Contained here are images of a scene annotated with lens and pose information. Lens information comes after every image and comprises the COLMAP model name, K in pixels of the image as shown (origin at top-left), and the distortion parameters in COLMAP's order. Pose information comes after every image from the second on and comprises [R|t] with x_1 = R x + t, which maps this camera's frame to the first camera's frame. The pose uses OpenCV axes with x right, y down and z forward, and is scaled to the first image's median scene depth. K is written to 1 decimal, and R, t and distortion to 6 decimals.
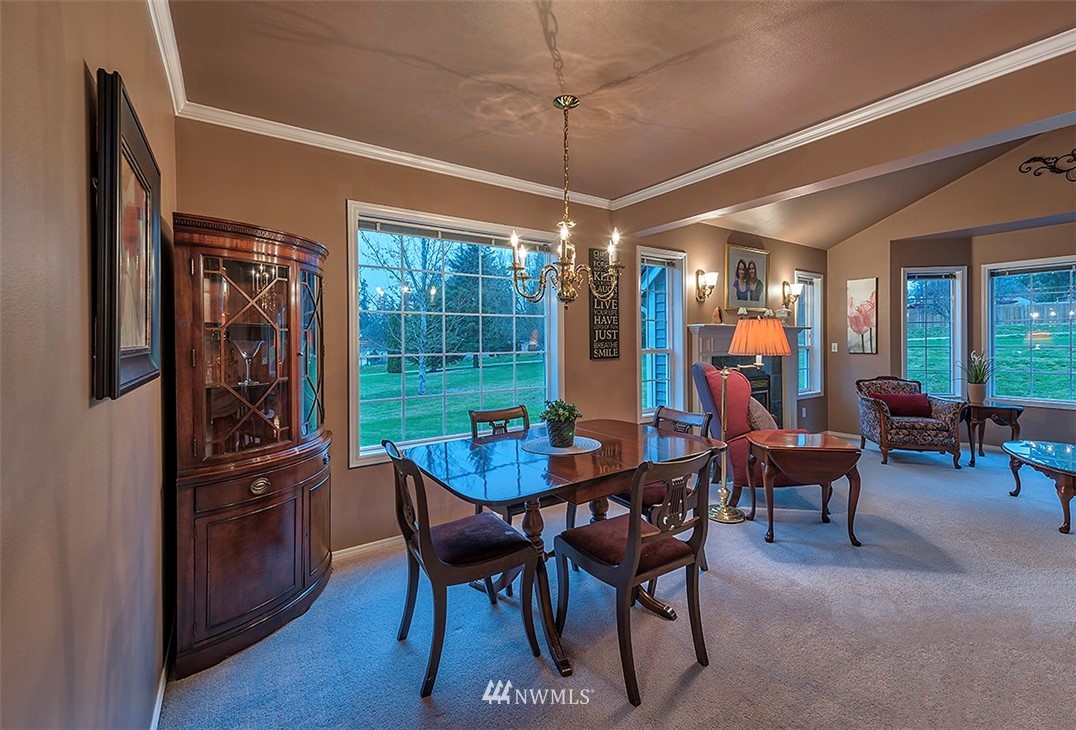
lens RADIAL K [[453.8, 0, 538.8], [0, 453.8, 344.5], [0, 0, 1]] dist [0.003363, -0.001408]
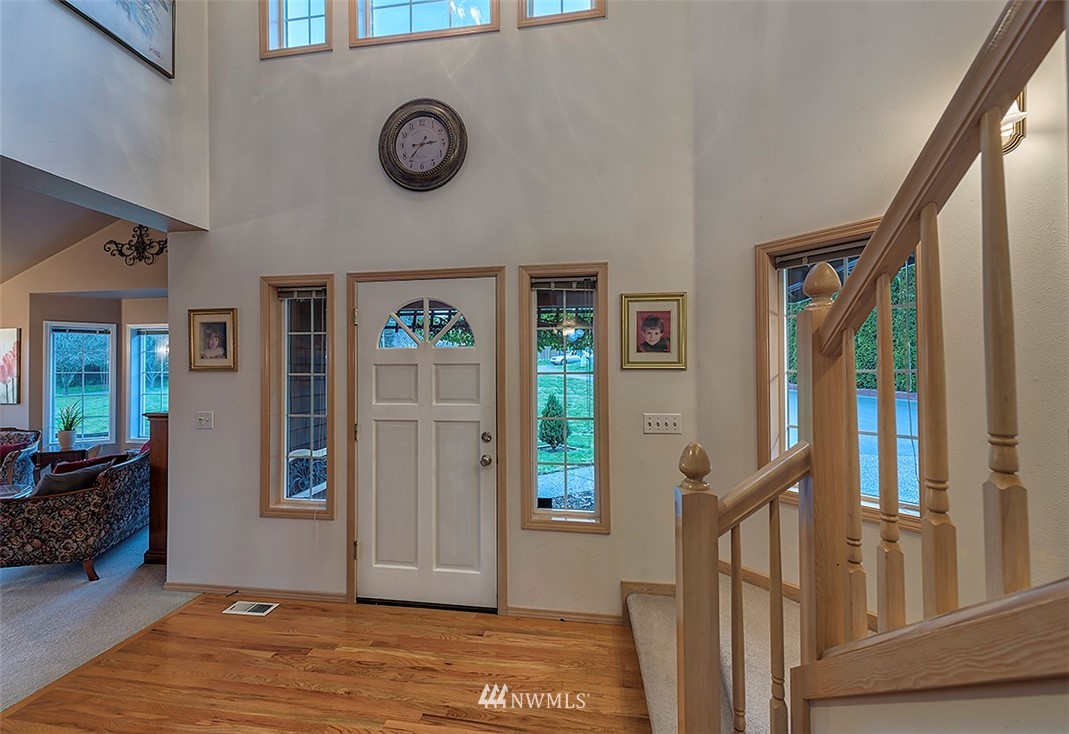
lens RADIAL K [[450.9, 0, 526.5], [0, 450.9, 364.6], [0, 0, 1]] dist [0.003363, -0.001408]
pose [[0.669726, 0.010746, 0.742530, 0.804747], [0.005999, 0.999784, -0.019880, -0.042791], [-0.742584, 0.017769, 0.669518, -0.529082]]
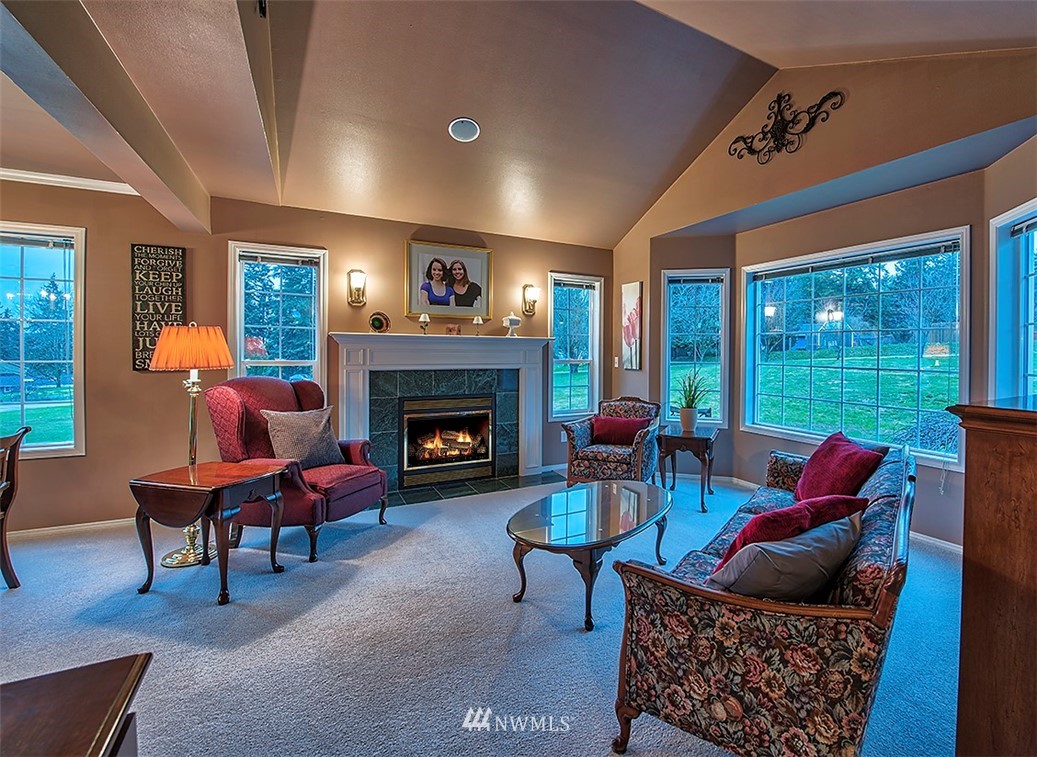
lens RADIAL K [[484.5, 0, 594.9], [0, 484.5, 354.6], [0, 0, 1]] dist [-0.010839, -0.001891]
pose [[0.998544, 0.015754, -0.051589, 0.753251], [-0.015634, 0.999874, 0.002718, -0.010743], [0.051625, -0.001907, 0.998665, 0.091758]]
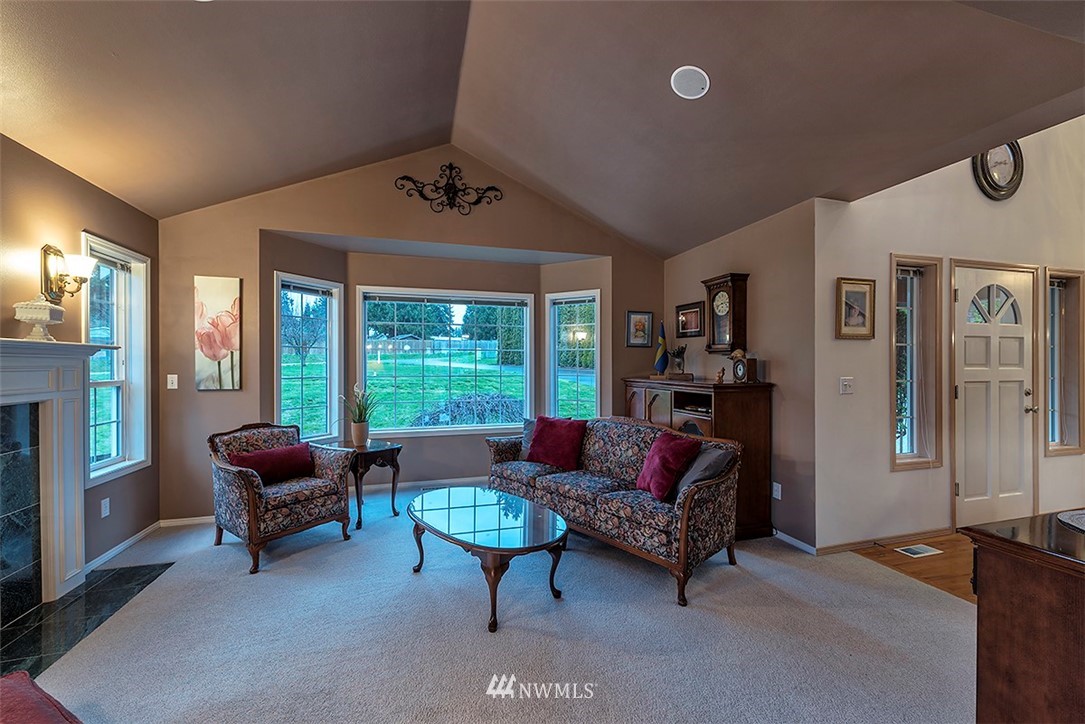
lens RADIAL K [[428.4, 0, 546.3], [0, 428.4, 365.3], [0, 0, 1]] dist [0.002843, 0.000131]
pose [[0.297738, 0.006948, 0.954622, 0.284723], [0.005327, 0.999946, -0.008939, -0.008906], [-0.954633, 0.007746, 0.297685, 0.397260]]
